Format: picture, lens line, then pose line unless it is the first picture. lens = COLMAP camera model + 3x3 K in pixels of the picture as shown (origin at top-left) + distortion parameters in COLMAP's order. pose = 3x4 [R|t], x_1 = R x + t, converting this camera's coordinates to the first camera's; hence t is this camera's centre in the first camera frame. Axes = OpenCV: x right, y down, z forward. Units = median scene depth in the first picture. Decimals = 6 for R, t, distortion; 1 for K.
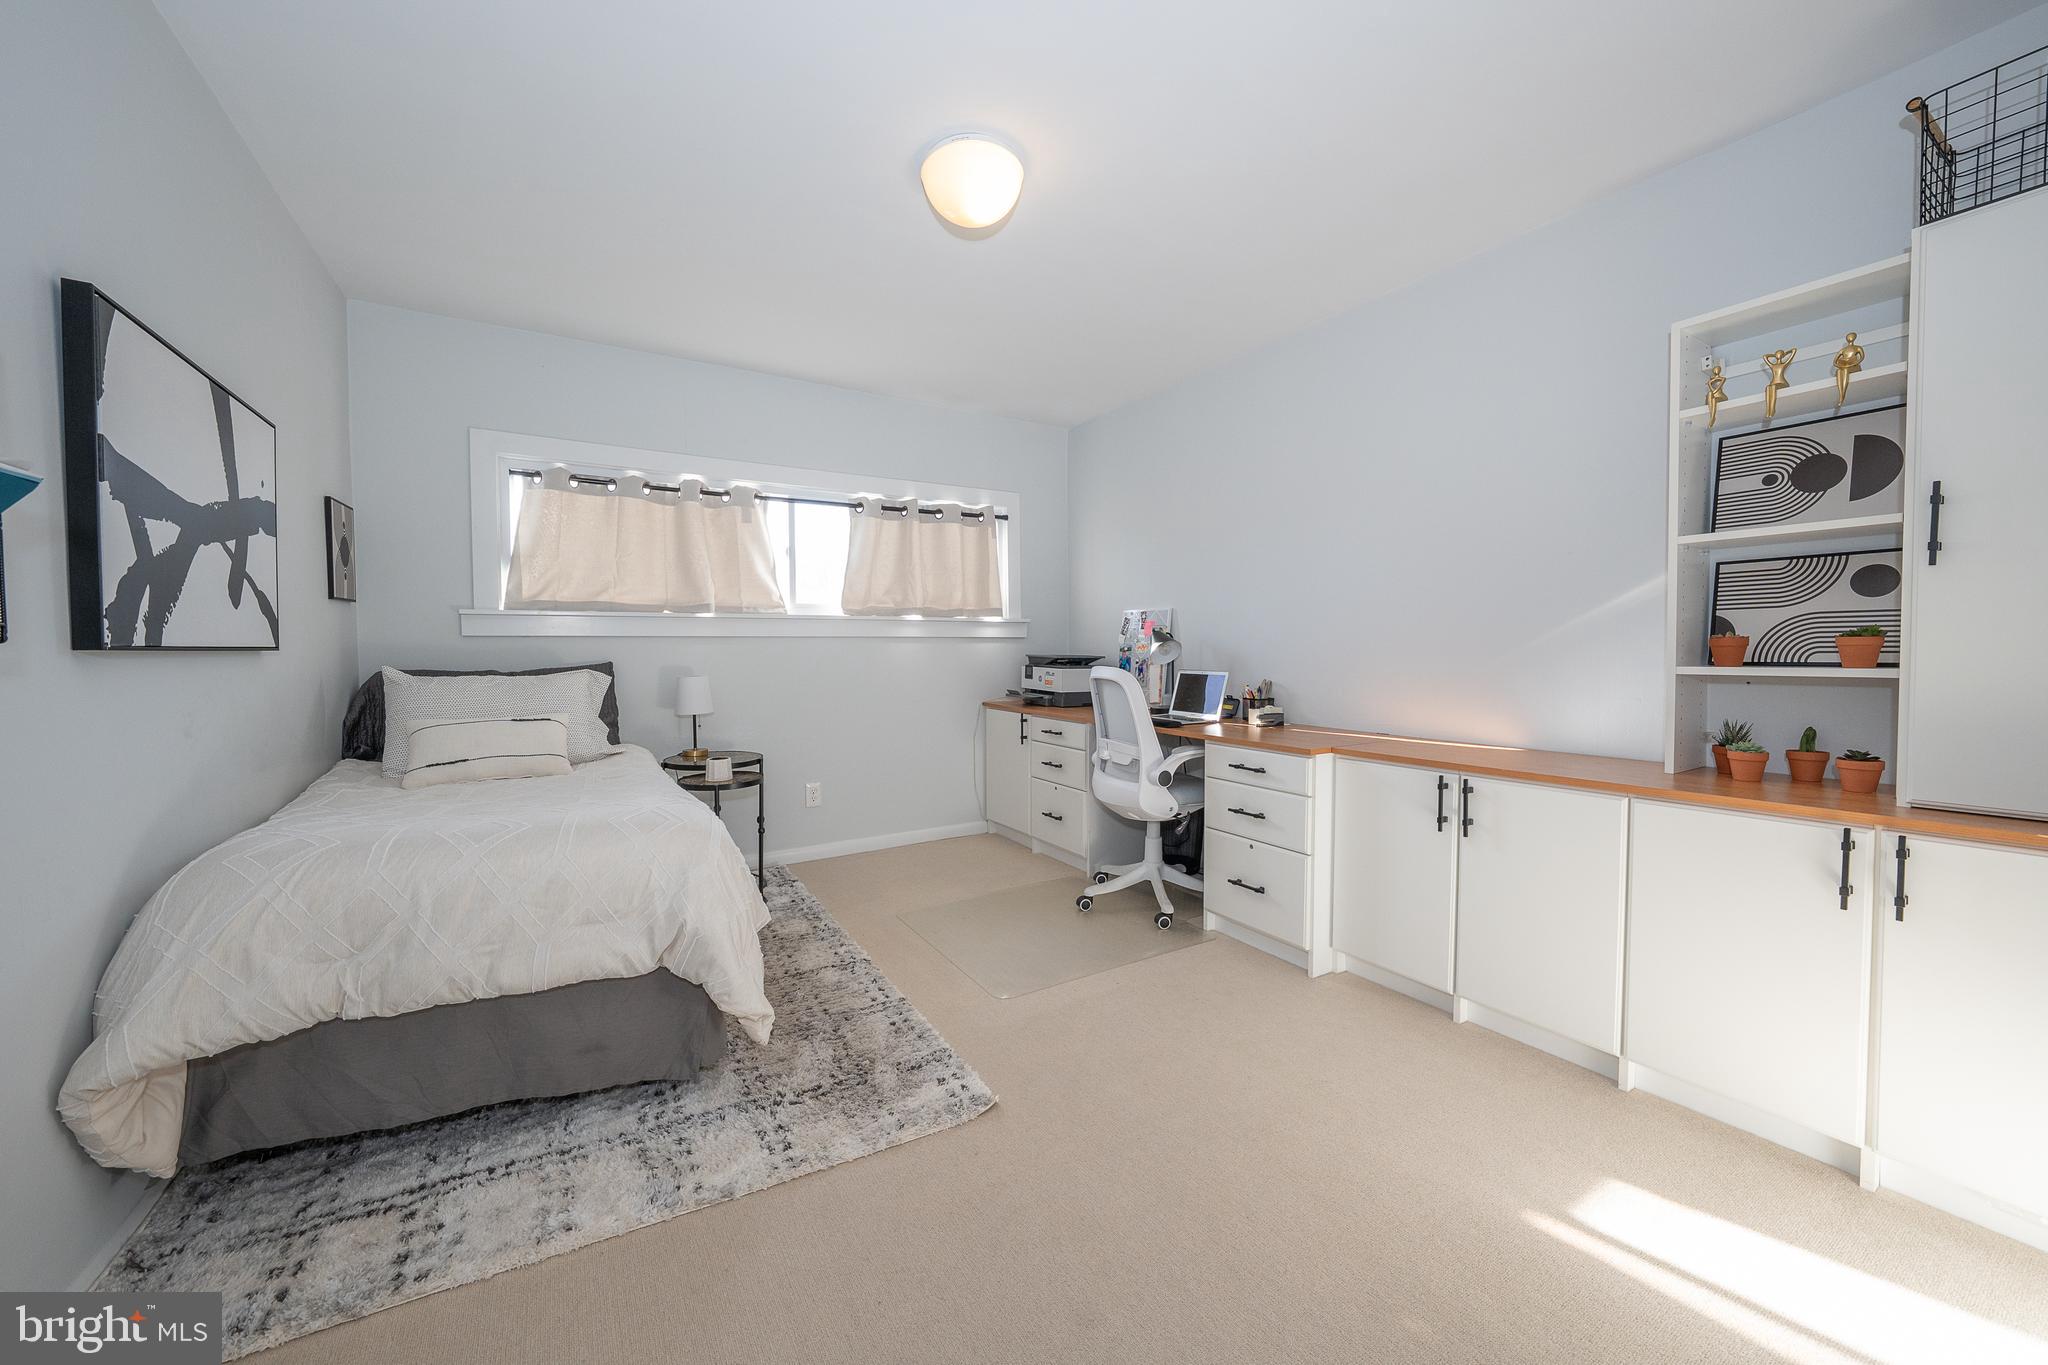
lens RADIAL K [[764.4, 0, 1030.4], [0, 764.4, 676.6], [0, 0, 1]] dist [-0.000233, -0.000047]
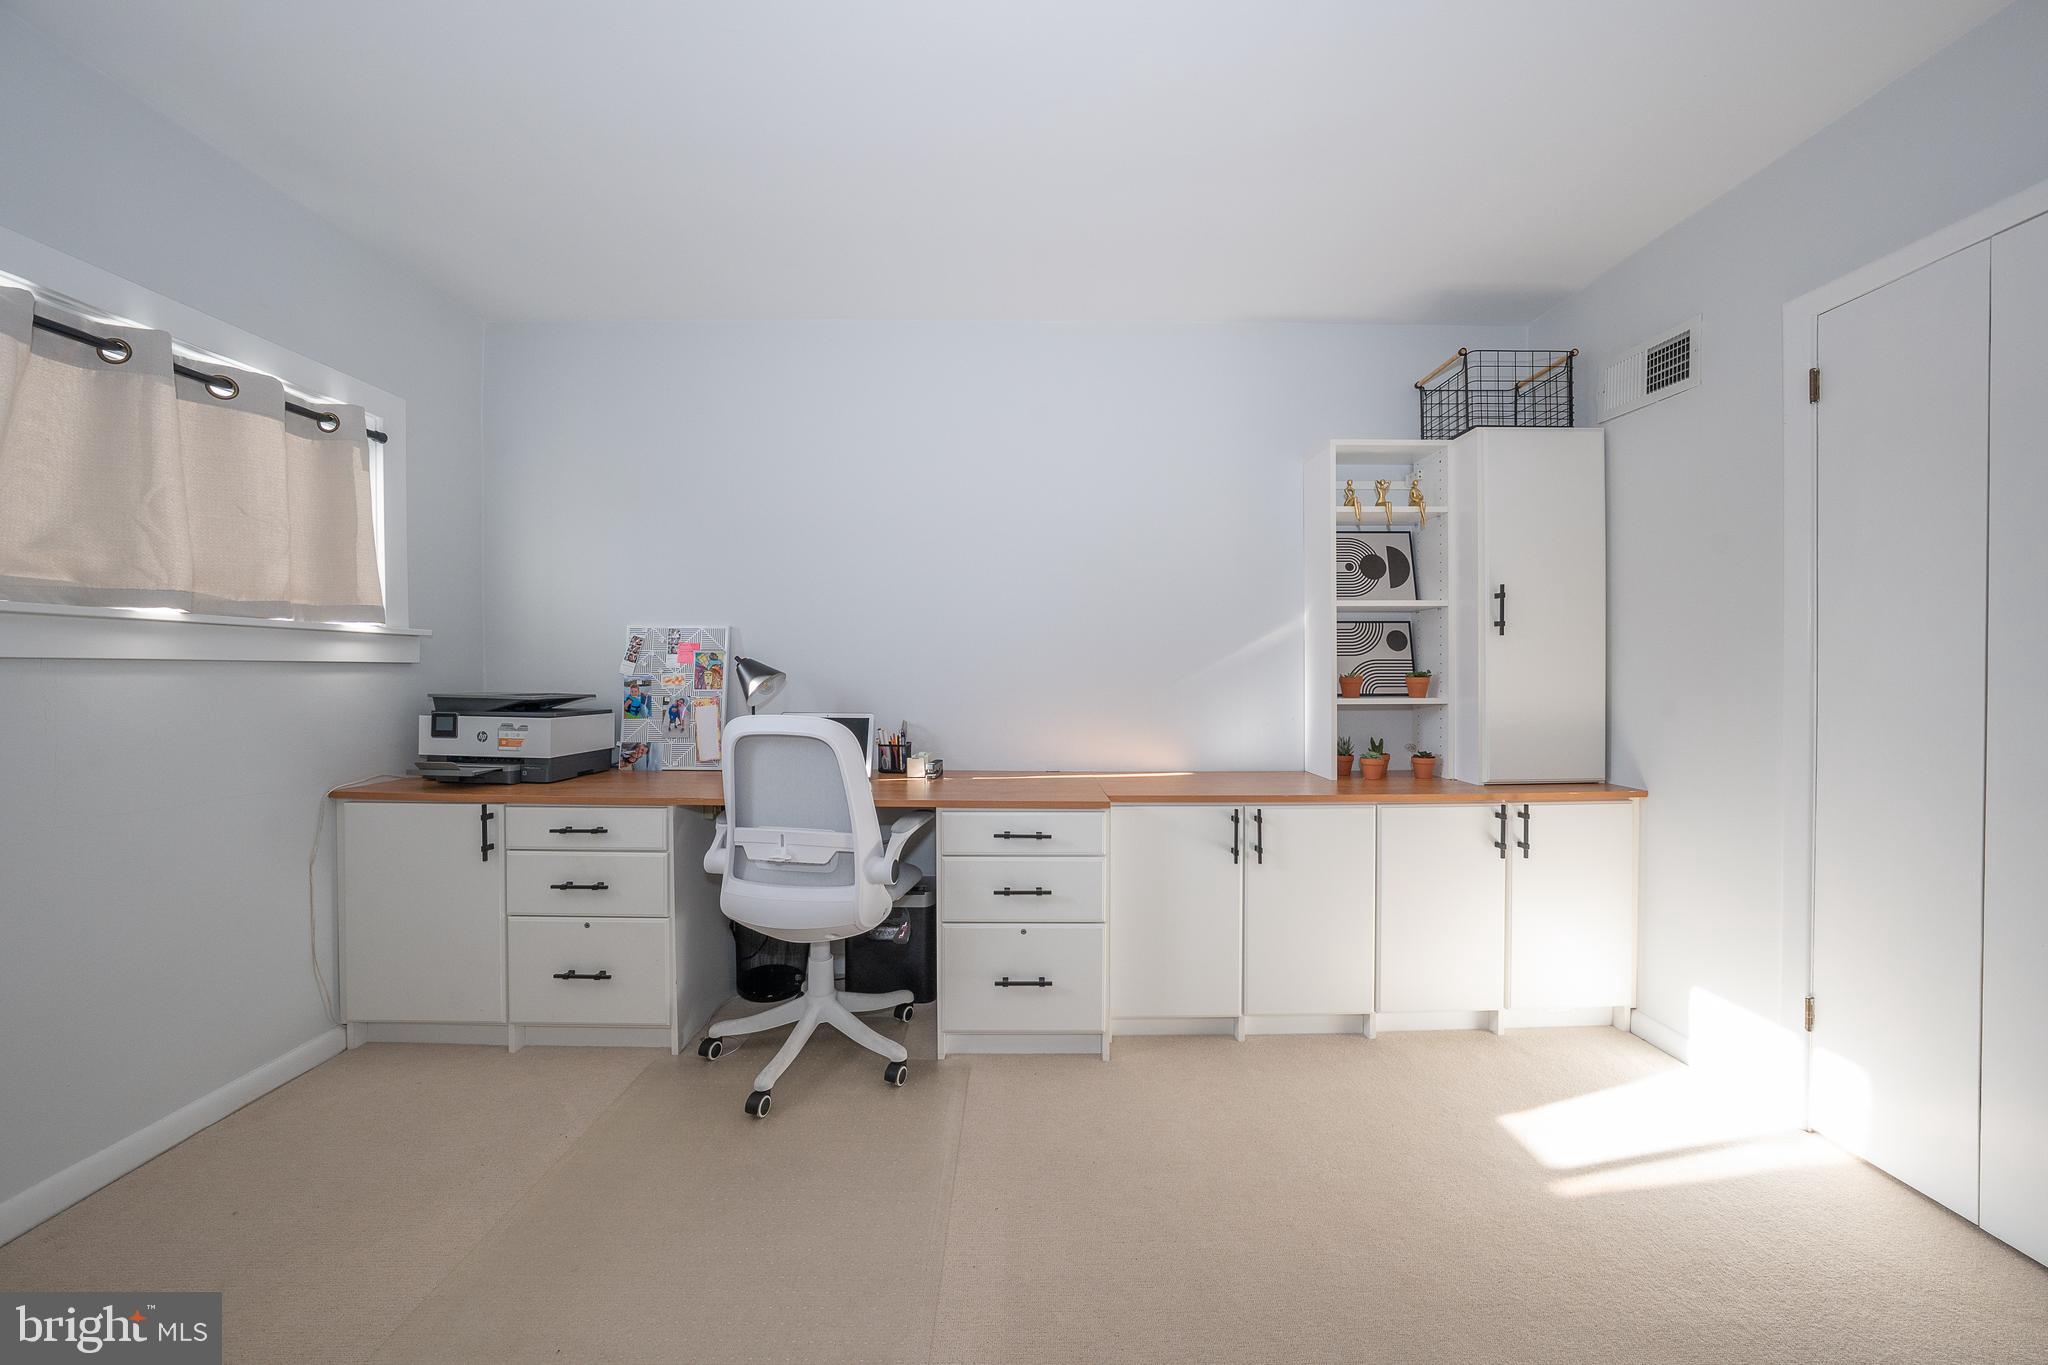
lens RADIAL K [[698.9, 0, 1023.7], [0, 698.9, 677.3], [0, 0, 1]] dist [-0.018957, -0.000038]
pose [[0.520862, -0.002587, 0.853637, -0.240024], [0.028883, 0.999476, -0.014594, -0.024798], [-0.853152, 0.032257, 0.520664, 0.433865]]
